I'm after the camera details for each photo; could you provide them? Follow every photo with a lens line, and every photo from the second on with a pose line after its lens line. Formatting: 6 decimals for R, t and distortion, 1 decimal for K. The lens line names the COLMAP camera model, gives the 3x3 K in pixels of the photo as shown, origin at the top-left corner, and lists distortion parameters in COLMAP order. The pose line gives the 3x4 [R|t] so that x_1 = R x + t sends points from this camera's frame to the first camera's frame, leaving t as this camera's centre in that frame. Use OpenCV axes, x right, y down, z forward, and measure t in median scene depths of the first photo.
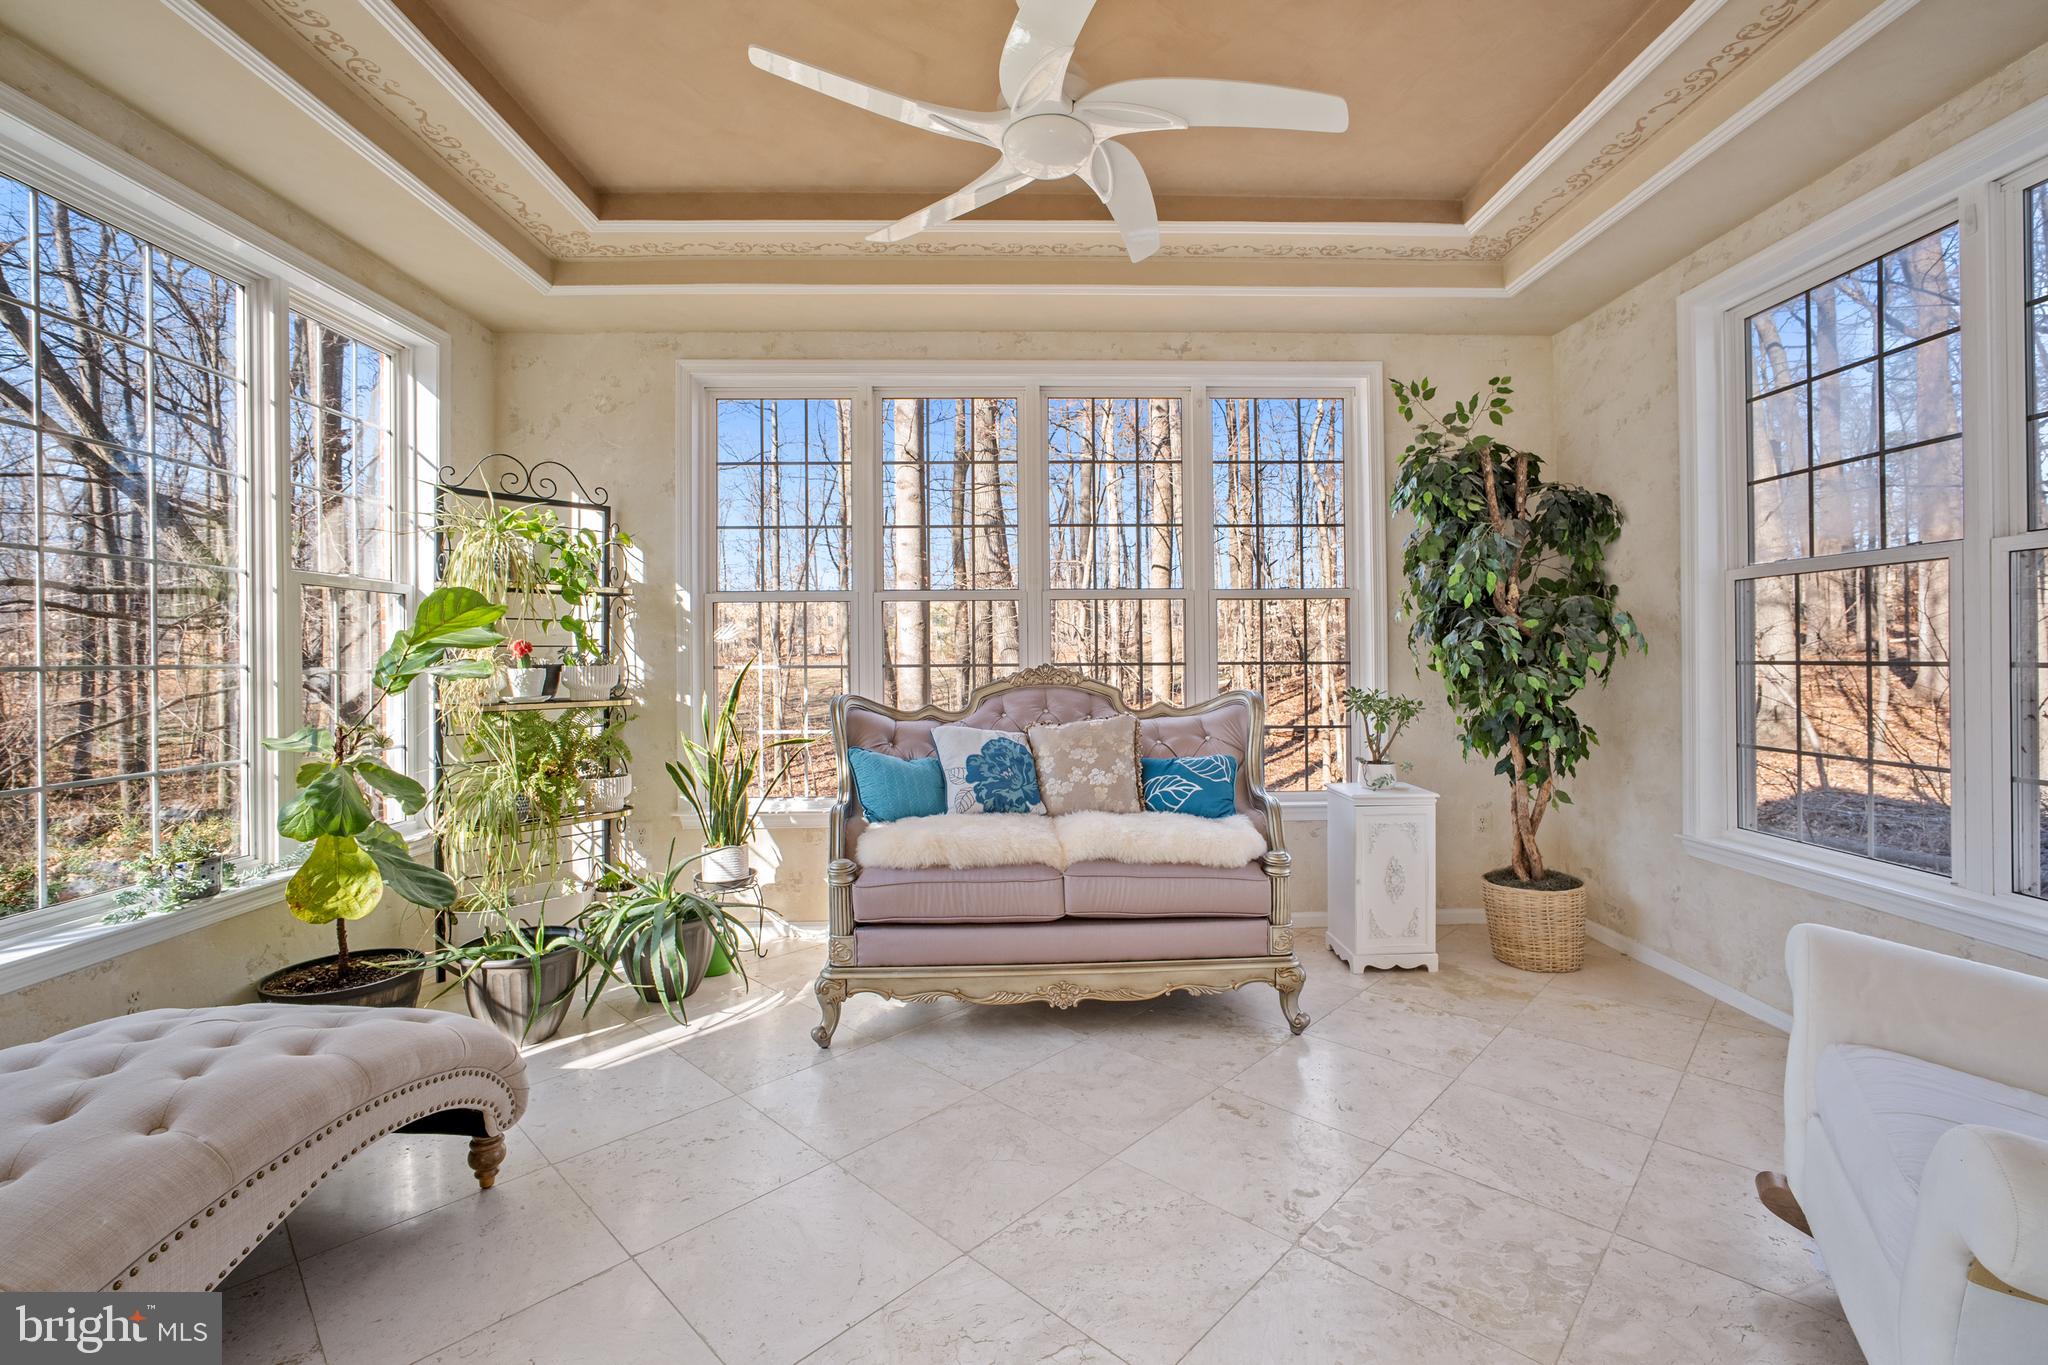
lens RADIAL K [[859.4, 0, 1030.0], [0, 859.4, 665.0], [0, 0, 1]] dist [-0.002617, -0.000202]
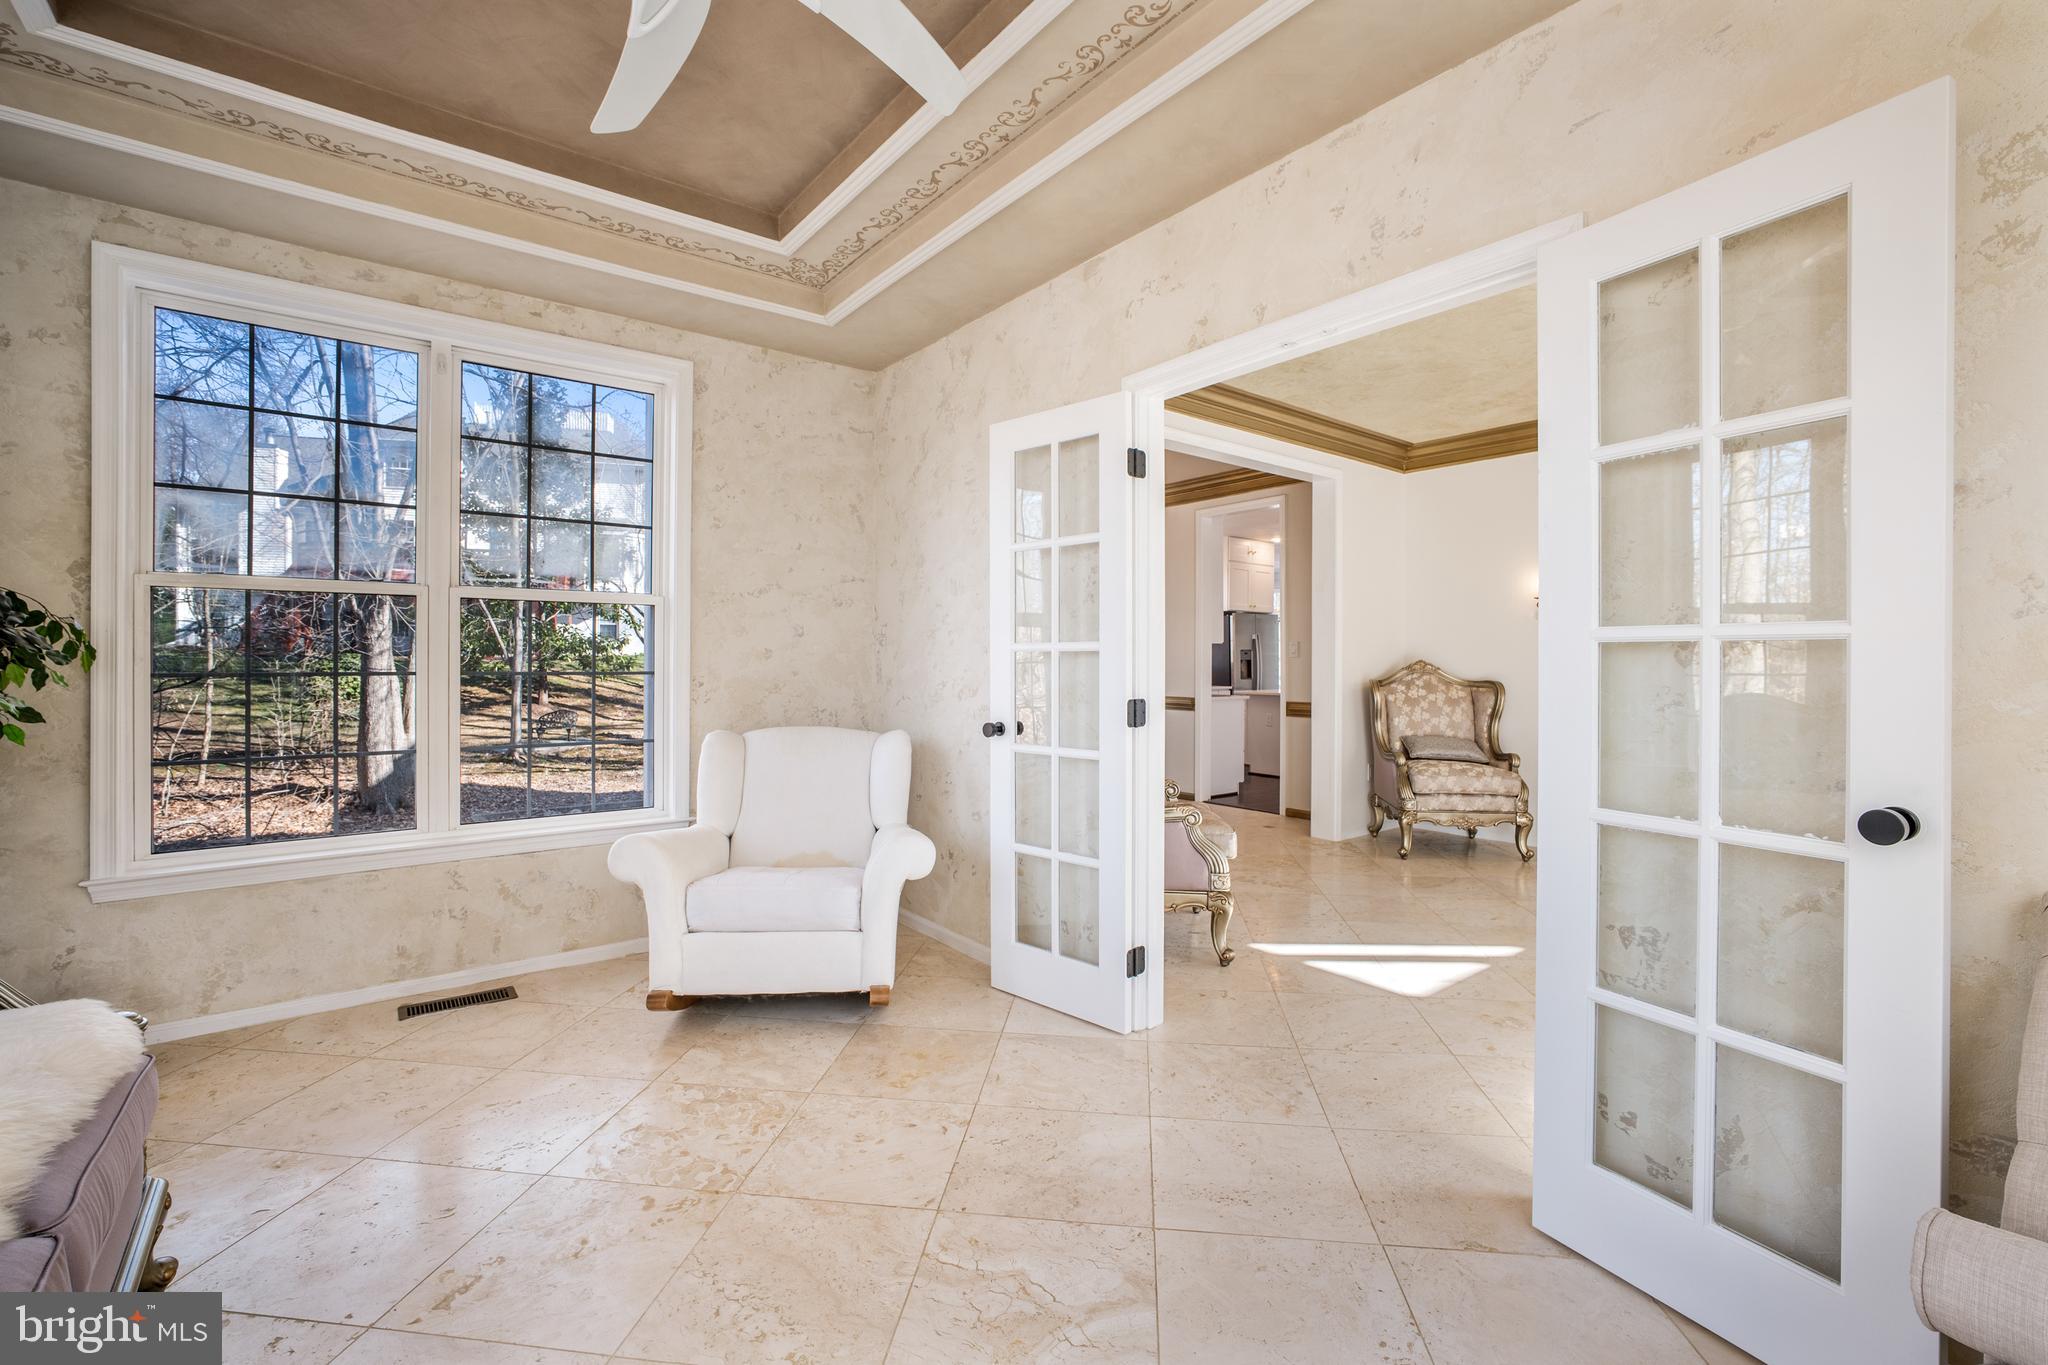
lens RADIAL K [[859.4, 0, 1028.8], [0, 859.4, 672.0], [0, 0, 1]] dist [-0.002617, -0.000202]
pose [[-0.587271, -0.002523, 0.809386, -0.854824], [0.006871, 0.999944, 0.008103, -0.011352], [-0.809361, 0.010320, -0.587221, 1.394742]]
